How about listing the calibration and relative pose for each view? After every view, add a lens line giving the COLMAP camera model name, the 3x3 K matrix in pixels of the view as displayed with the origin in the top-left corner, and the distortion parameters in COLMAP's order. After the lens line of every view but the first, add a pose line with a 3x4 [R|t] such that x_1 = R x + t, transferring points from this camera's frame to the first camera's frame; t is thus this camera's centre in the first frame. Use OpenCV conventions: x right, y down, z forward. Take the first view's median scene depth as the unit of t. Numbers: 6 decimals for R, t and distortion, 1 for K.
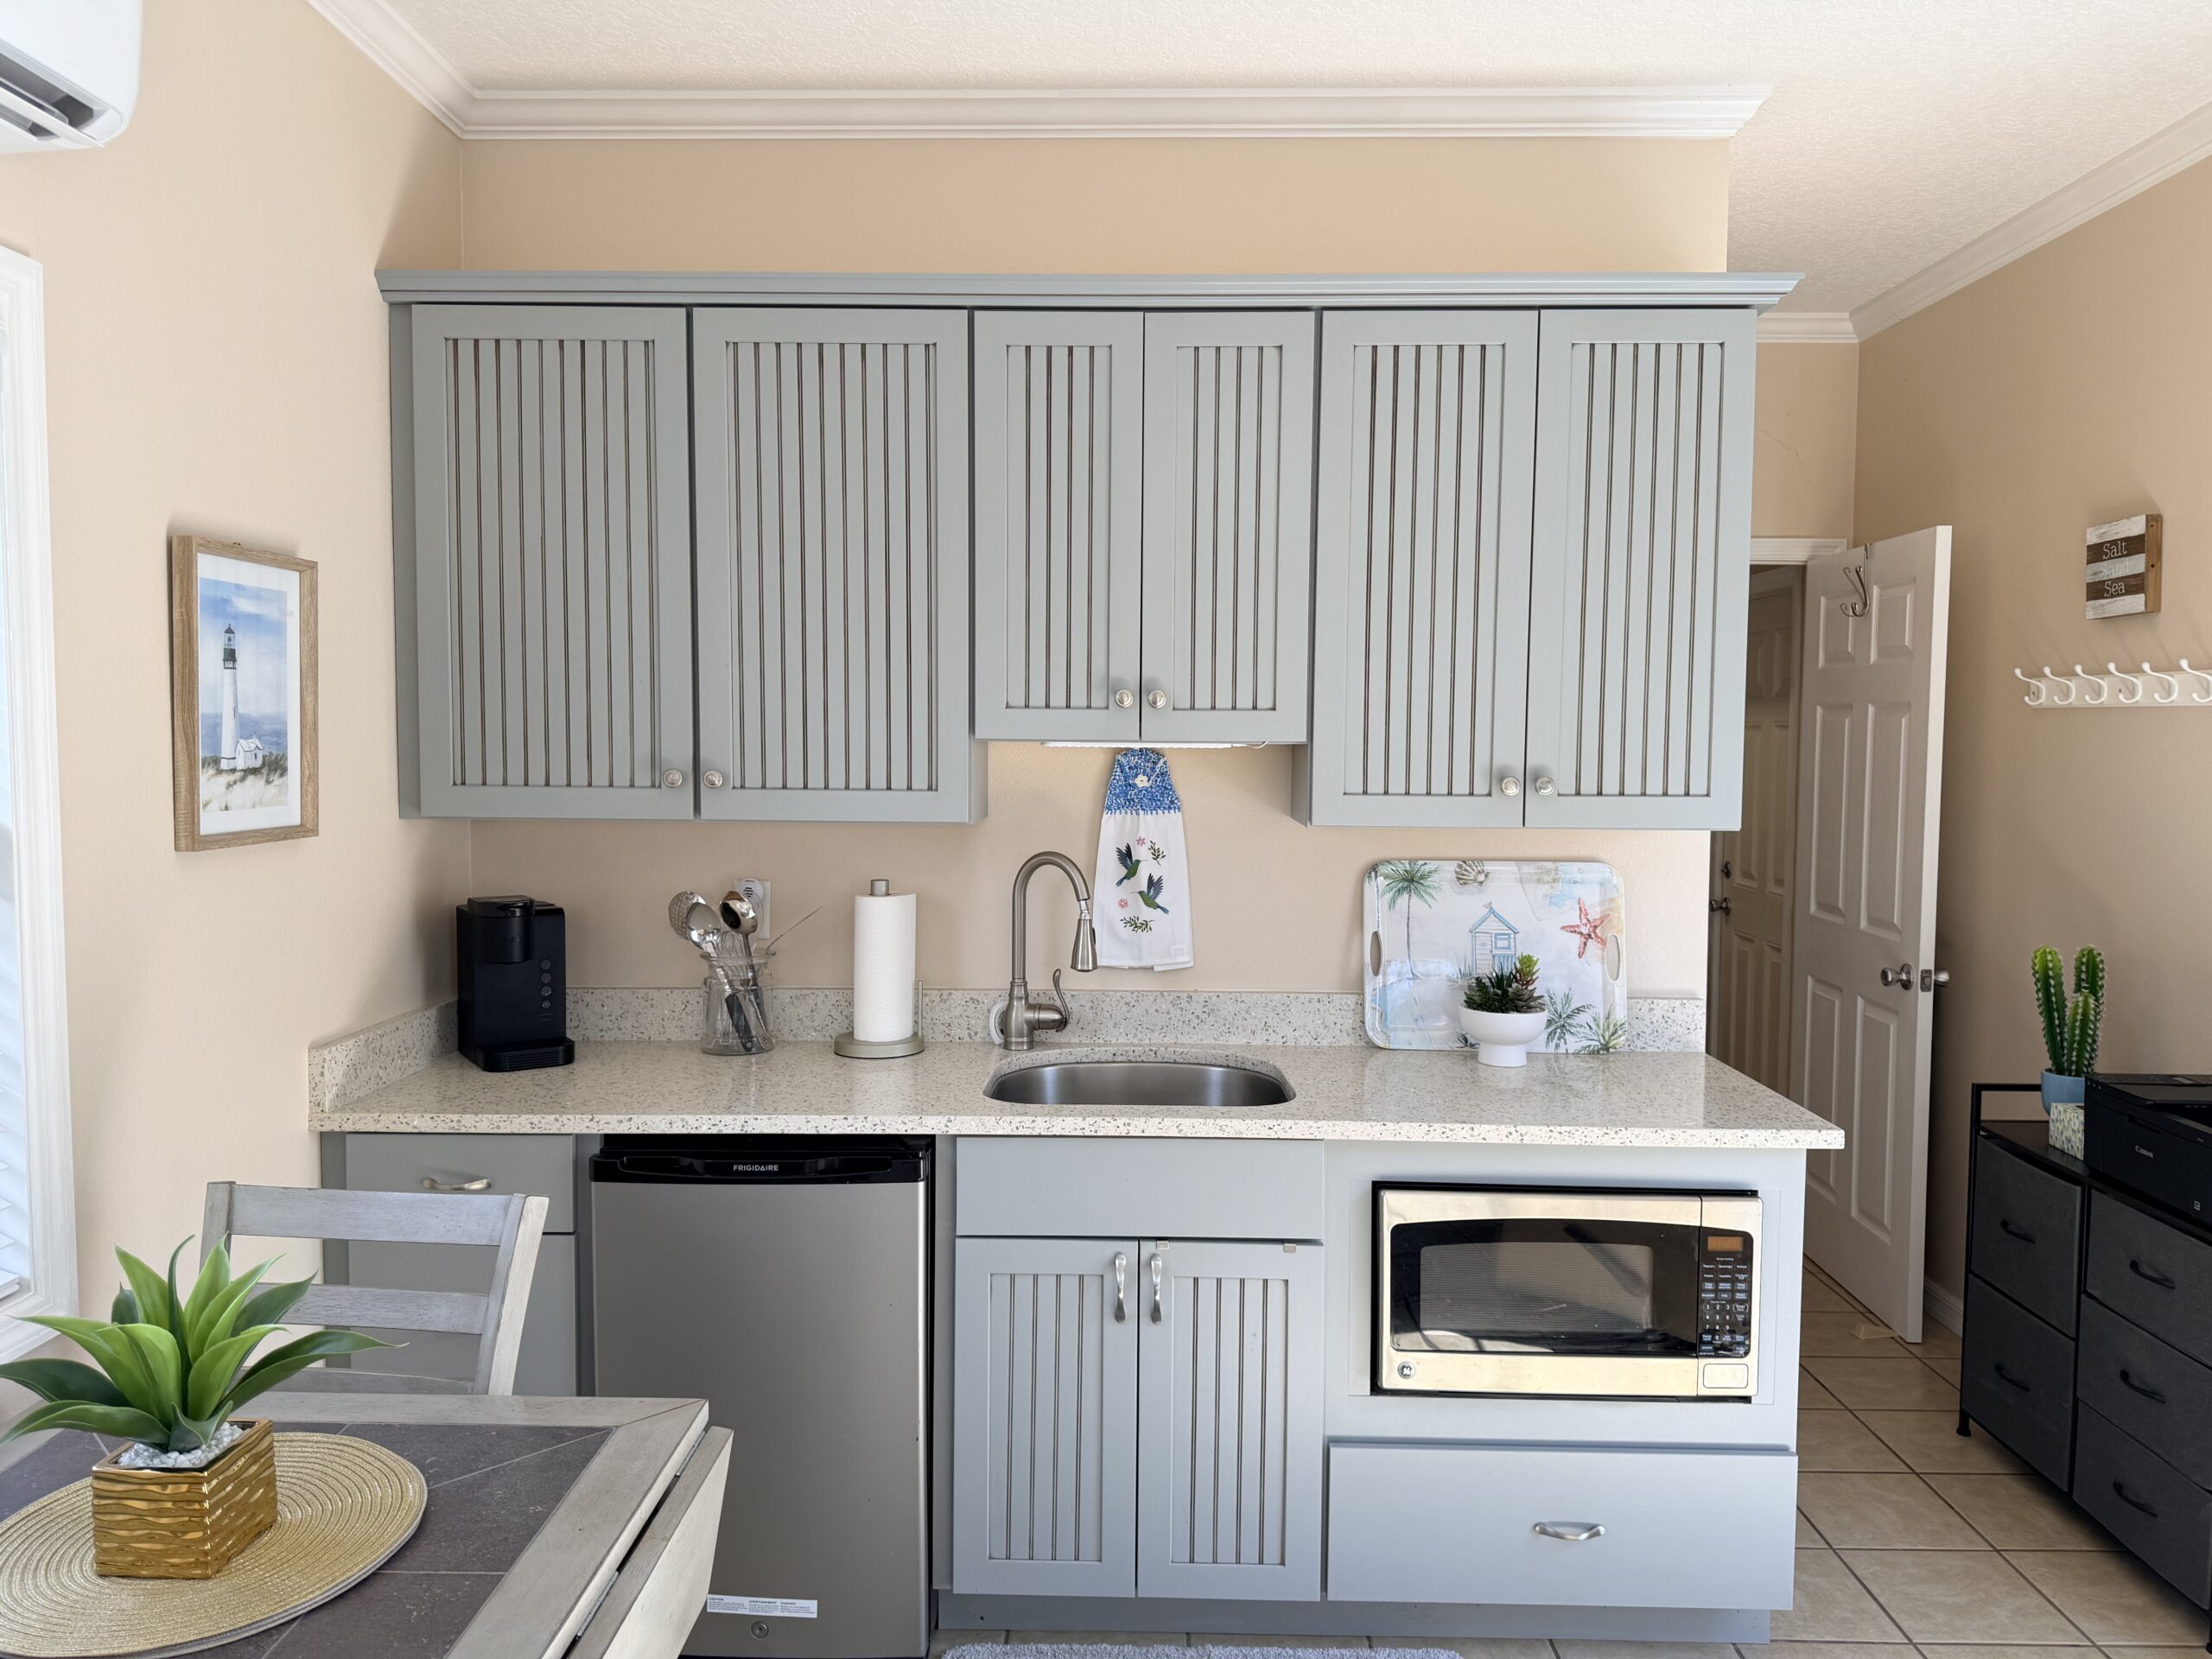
lens RADIAL K [[1550.2, 0, 1103.8], [0, 1550.2, 843.3], [0, 0, 1]] dist [0.072159, -0.085571]
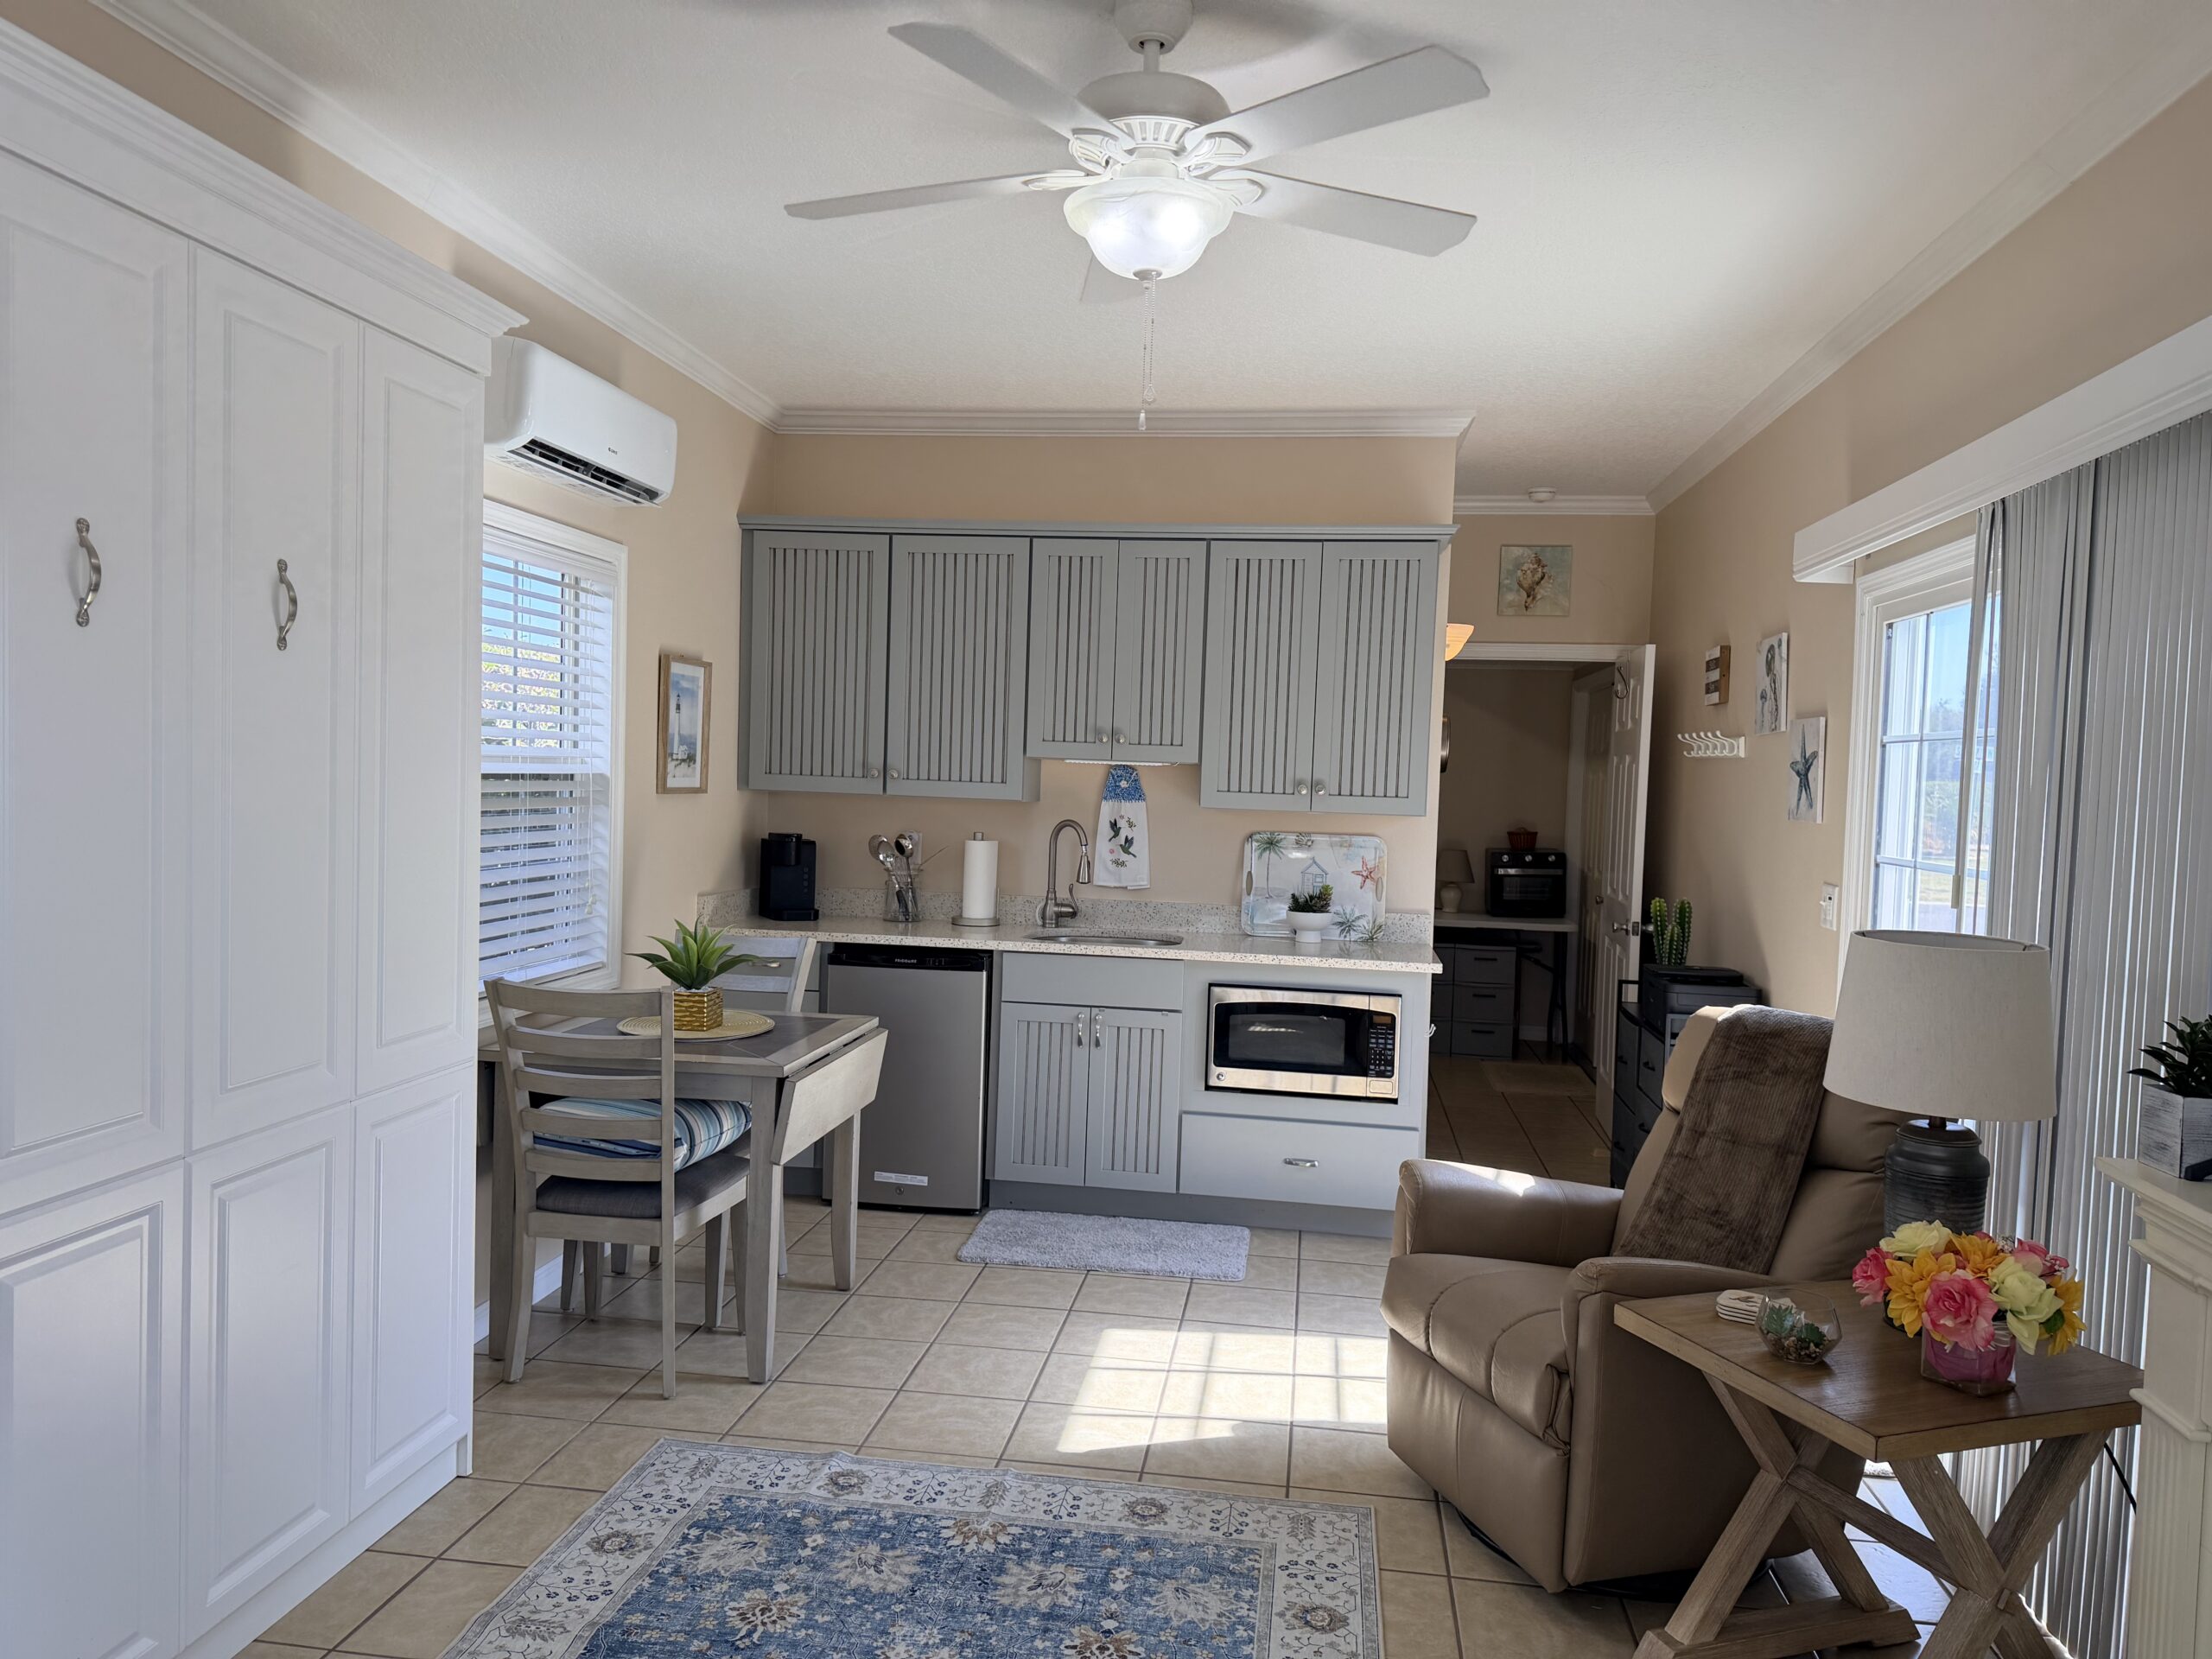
lens RADIAL K [[1550.2, 0, 1127.8], [0, 1550.2, 867.5], [0, 0, 1]] dist [0.072159, -0.085571]
pose [[0.993659, 0.034111, -0.107134, 0.257481], [-0.035592, 0.999295, -0.011946, 0.089926], [0.106651, 0.015684, 0.994173, -0.914897]]
